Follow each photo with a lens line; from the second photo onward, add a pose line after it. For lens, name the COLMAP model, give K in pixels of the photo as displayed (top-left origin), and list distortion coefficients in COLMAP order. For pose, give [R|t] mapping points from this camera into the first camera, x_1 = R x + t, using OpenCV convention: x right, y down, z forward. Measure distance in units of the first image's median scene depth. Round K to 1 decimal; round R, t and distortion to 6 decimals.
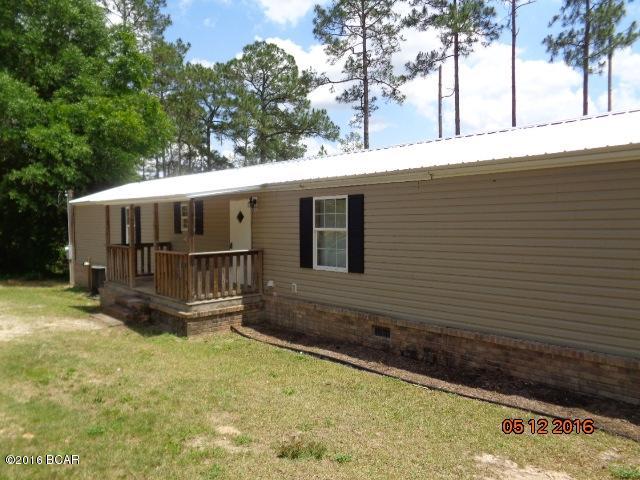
lens RADIAL K [[477.4, 0, 320.2], [0, 477.4, 238.5], [0, 0, 1]] dist [0.022379, -0.001195]
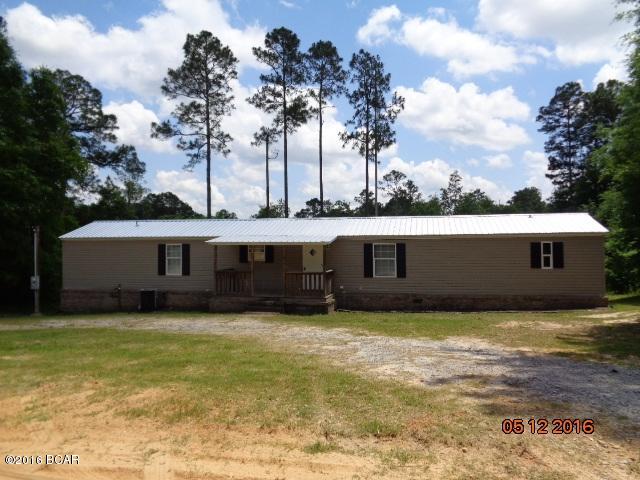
lens RADIAL K [[477.4, 0, 320.4], [0, 477.4, 241.7], [0, 0, 1]] dist [0.022379, -0.001195]
pose [[0.815574, 0.003512, 0.578642, -0.637452], [0.023197, 0.998979, -0.038759, -0.008223], [-0.578188, 0.045034, 0.814660, -0.261275]]
